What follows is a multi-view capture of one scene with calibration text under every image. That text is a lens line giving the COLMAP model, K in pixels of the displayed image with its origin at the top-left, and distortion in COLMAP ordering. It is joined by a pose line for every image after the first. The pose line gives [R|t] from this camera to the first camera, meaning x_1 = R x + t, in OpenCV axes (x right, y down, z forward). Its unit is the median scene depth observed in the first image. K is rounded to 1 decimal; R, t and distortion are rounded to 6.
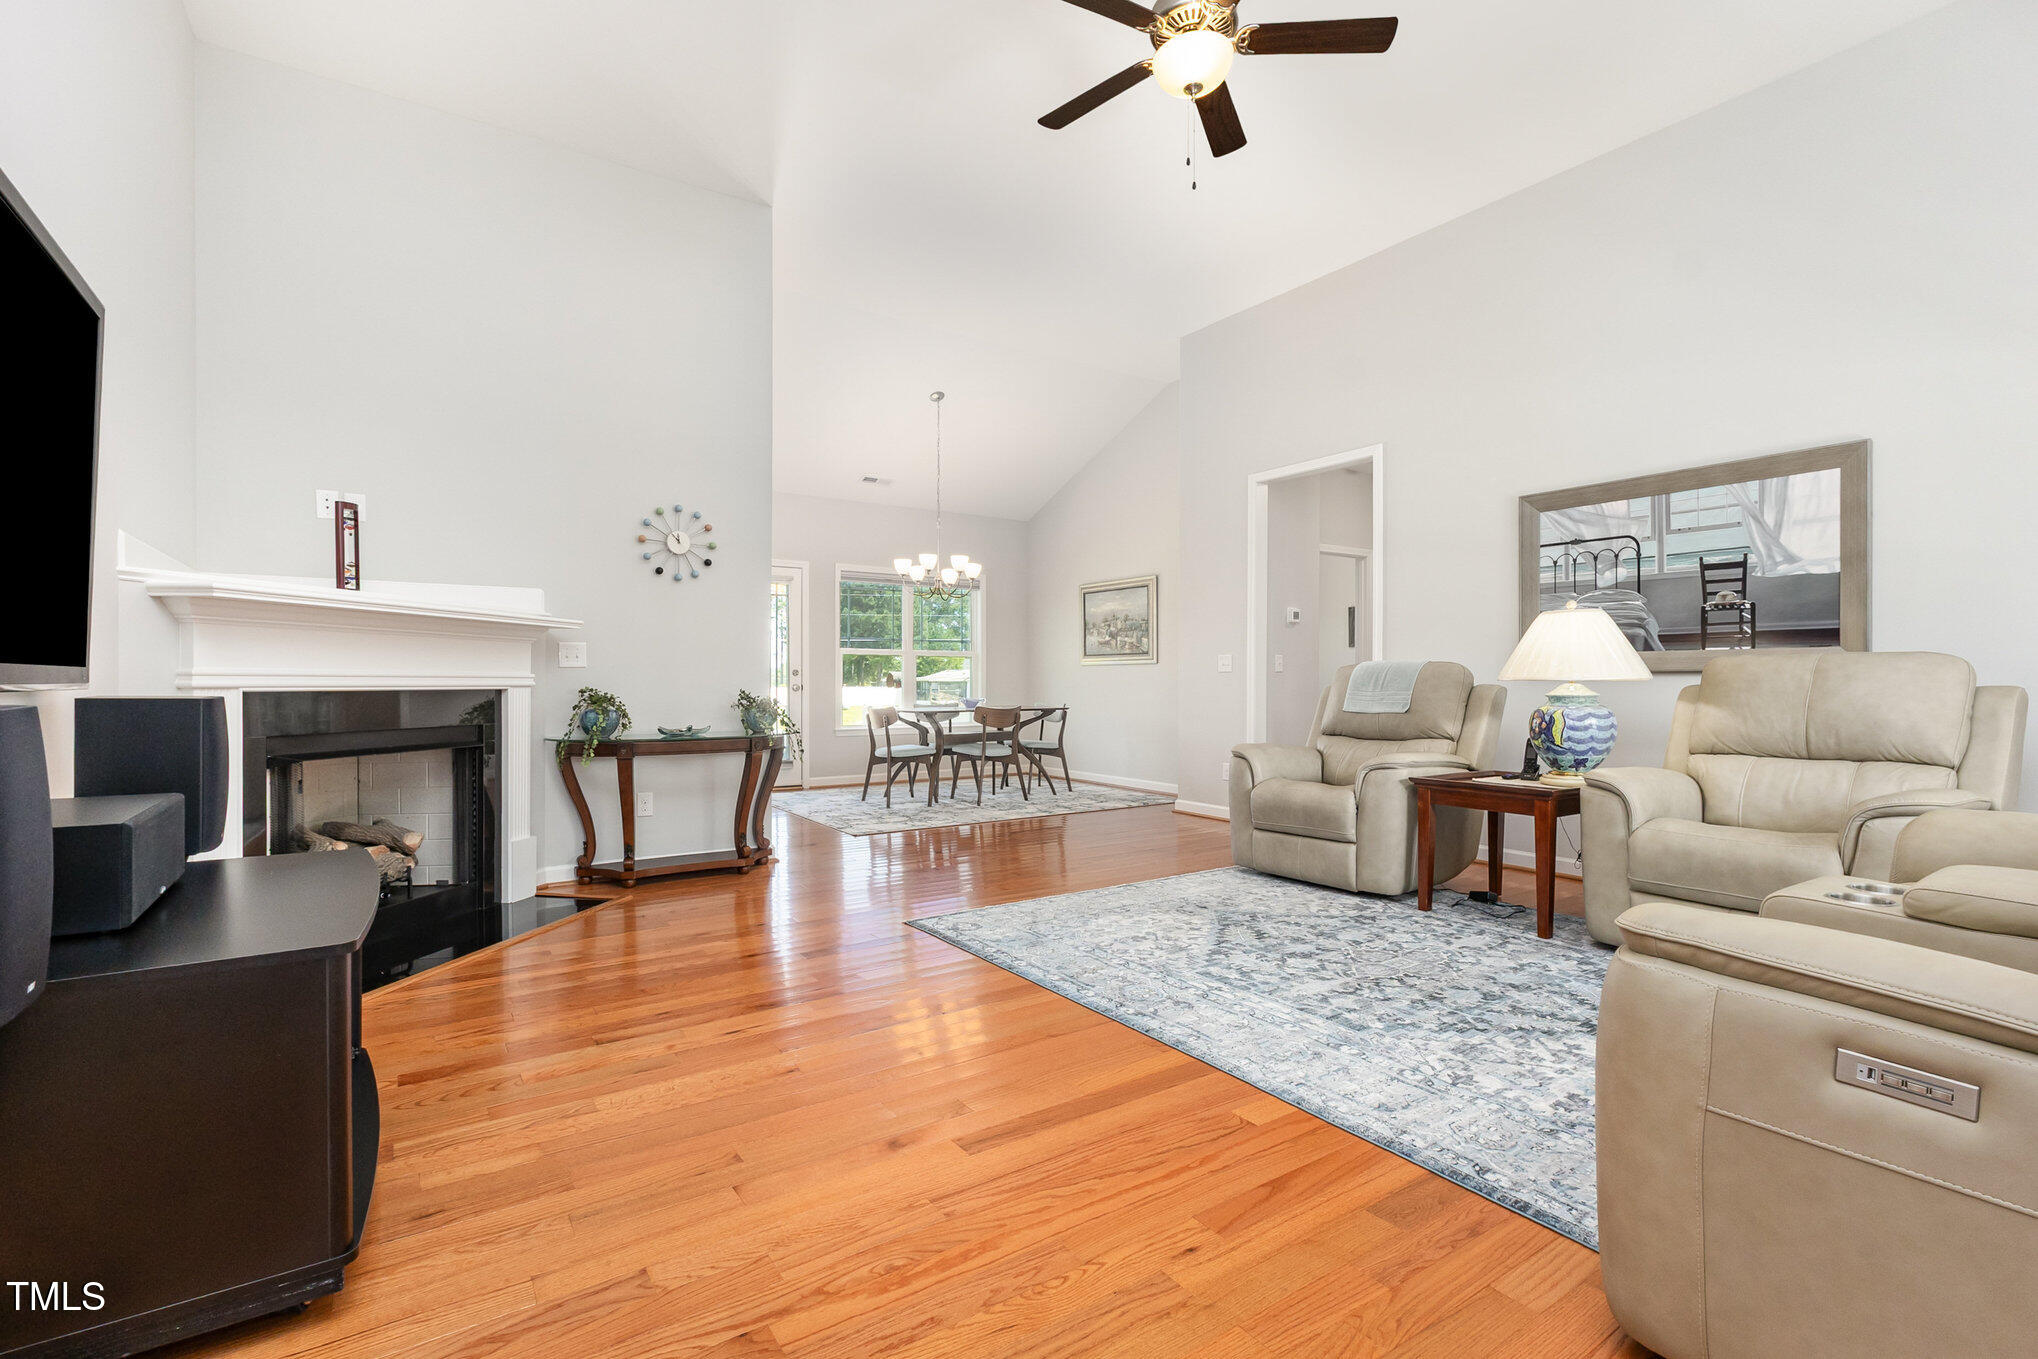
lens RADIAL K [[909.6, 0, 1012.8], [0, 909.6, 677.5], [0, 0, 1]] dist [-0.001581, 0.000275]
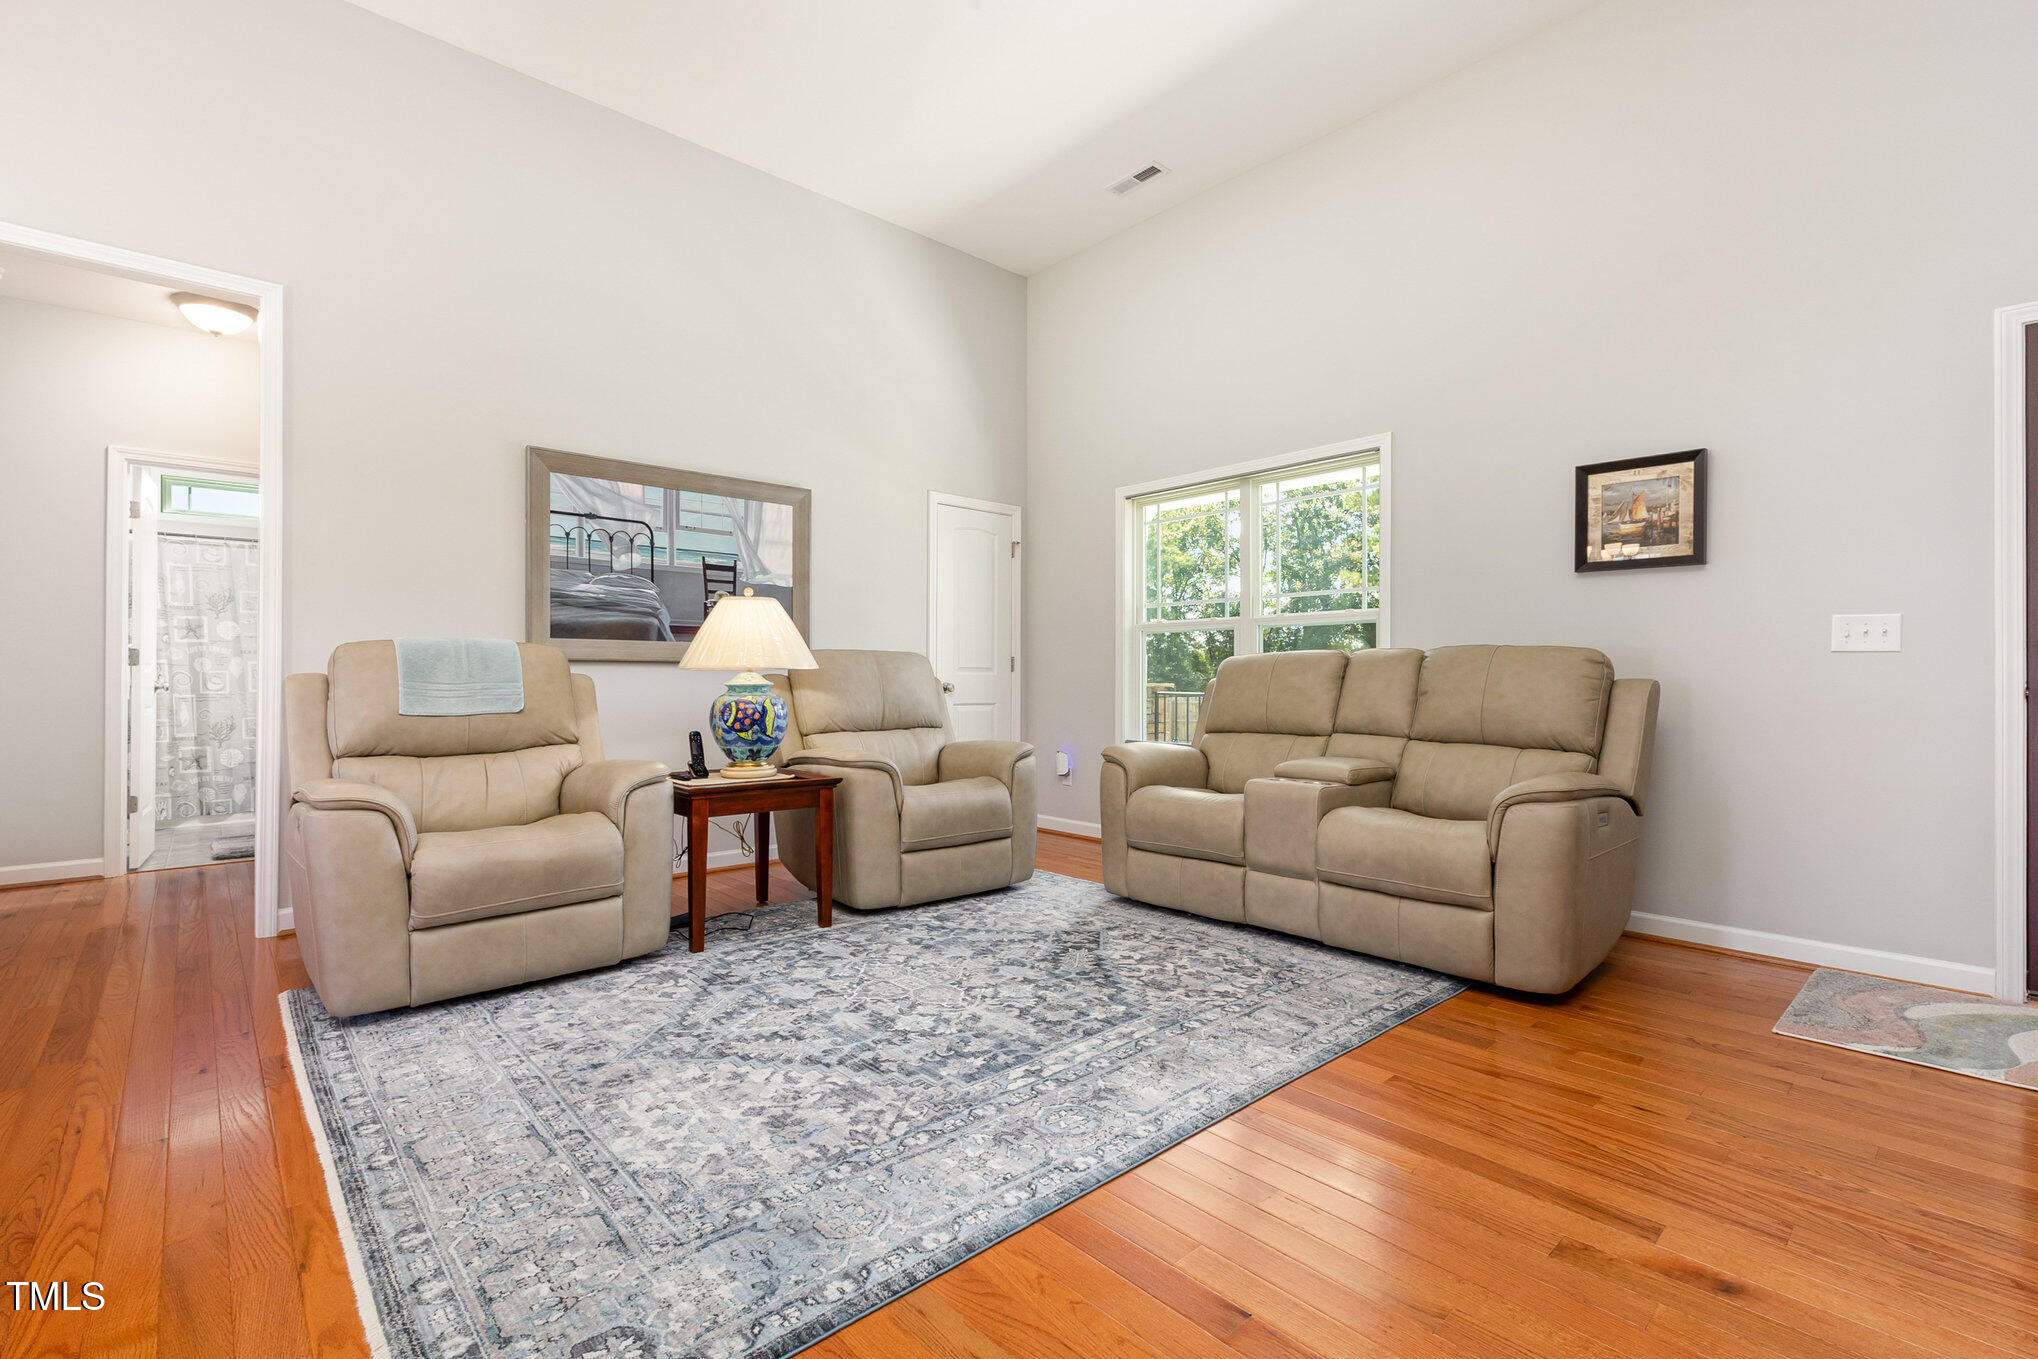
lens RADIAL K [[909.6, 0, 1012.8], [0, 909.6, 677.5], [0, 0, 1]] dist [-0.001581, 0.000275]
pose [[-0.135148, 0.000580, 0.990825, -0.446061], [-0.006663, 0.999977, -0.001495, 0.012756], [-0.990803, -0.006803, -0.135141, 0.955823]]
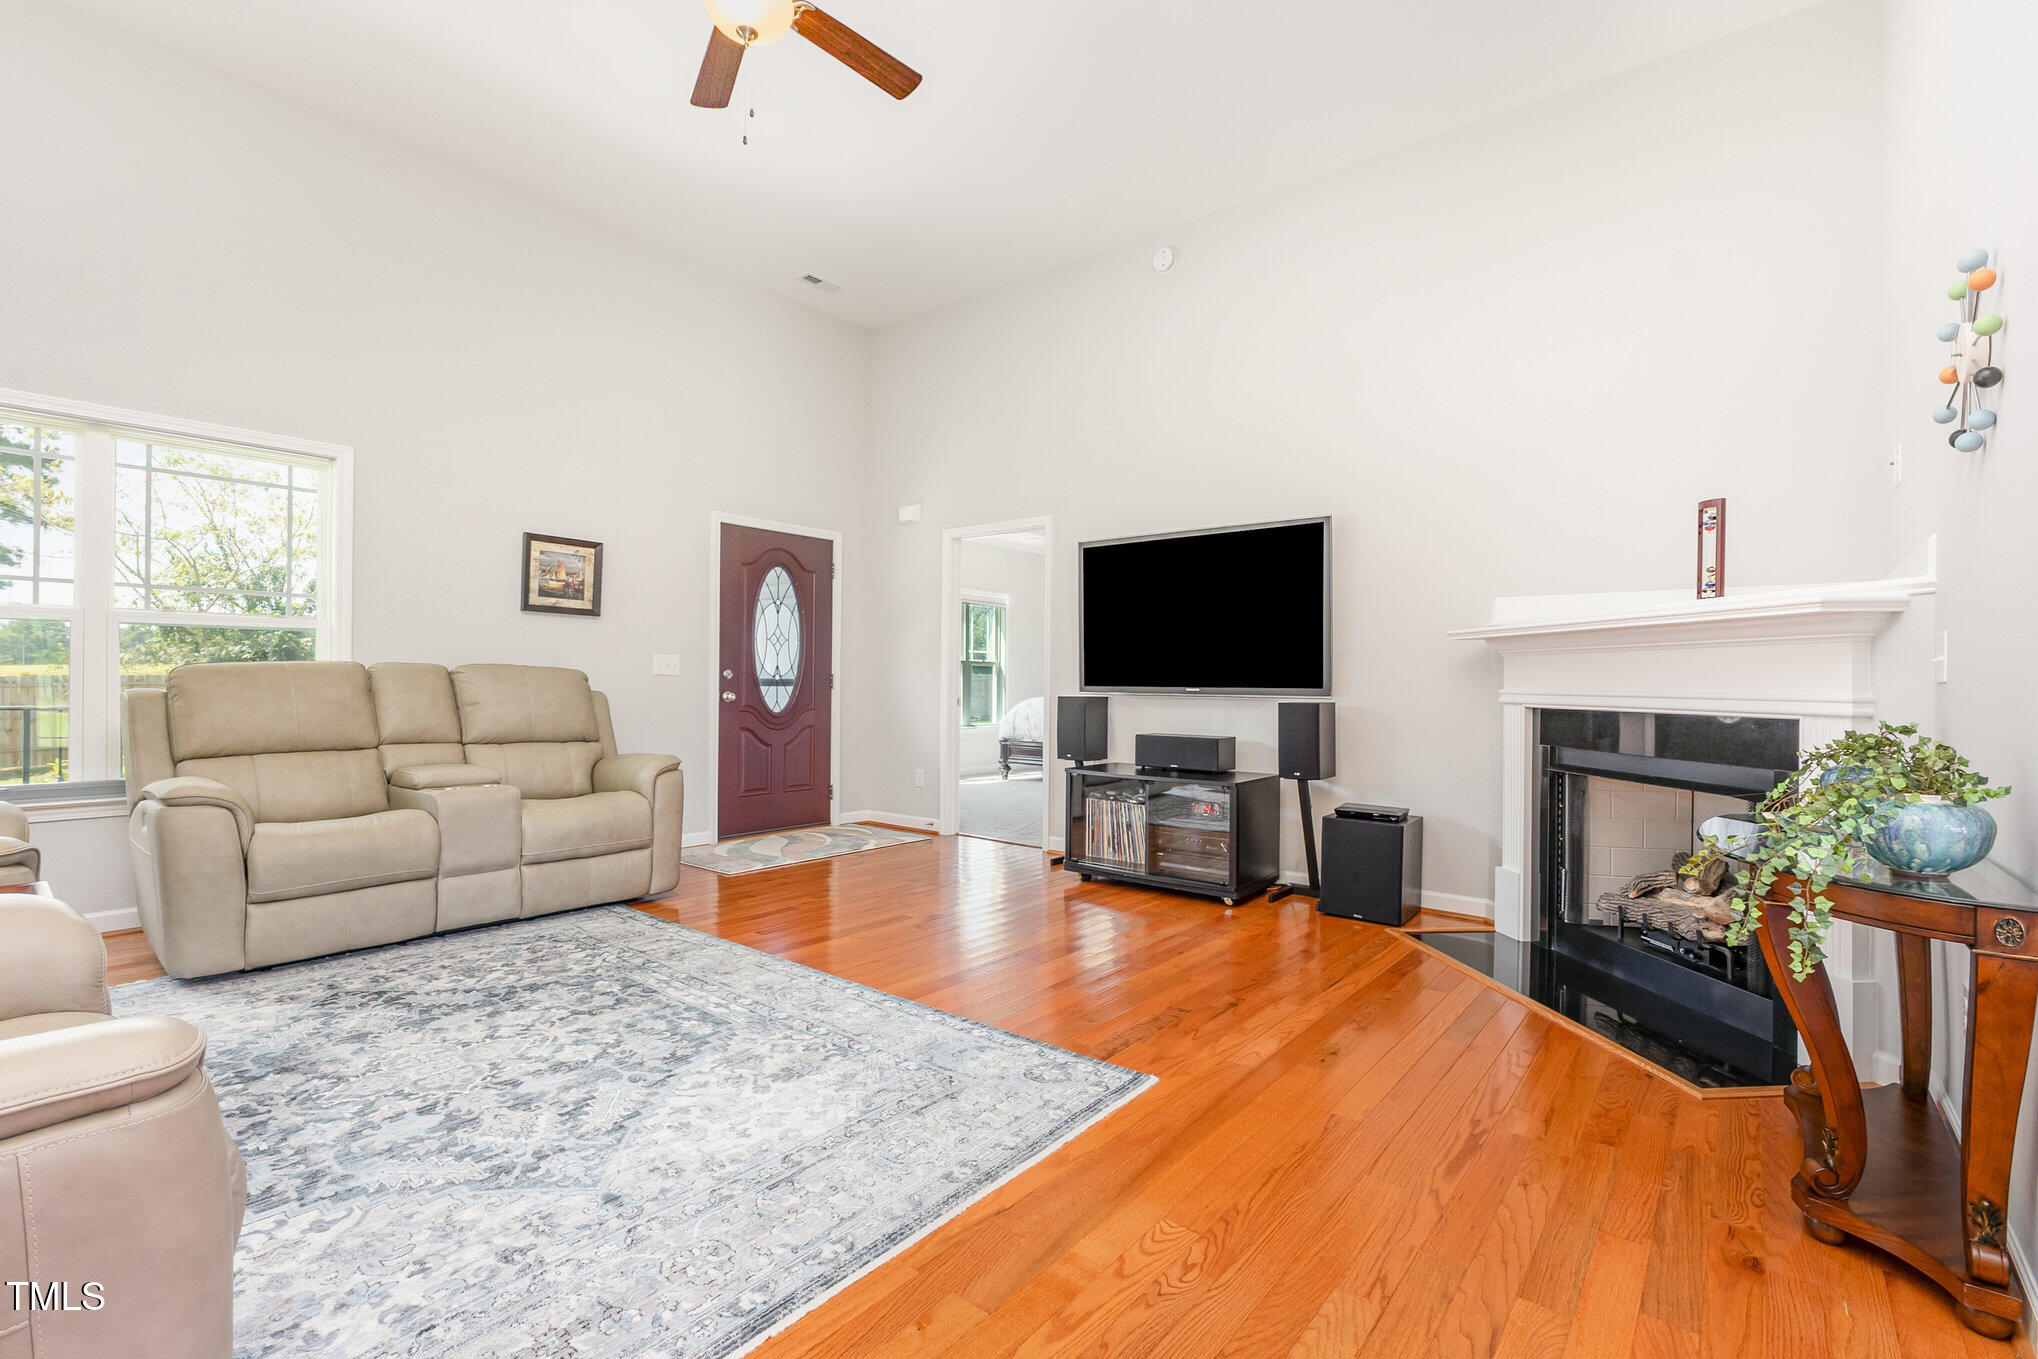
lens RADIAL K [[909.6, 0, 1012.8], [0, 909.6, 677.5], [0, 0, 1]] dist [-0.001581, 0.000275]
pose [[-0.958933, -0.012936, -0.283338, 0.173945], [-0.010577, 0.999895, -0.009855, -0.004869], [0.283436, -0.006454, -0.958969, 1.734172]]
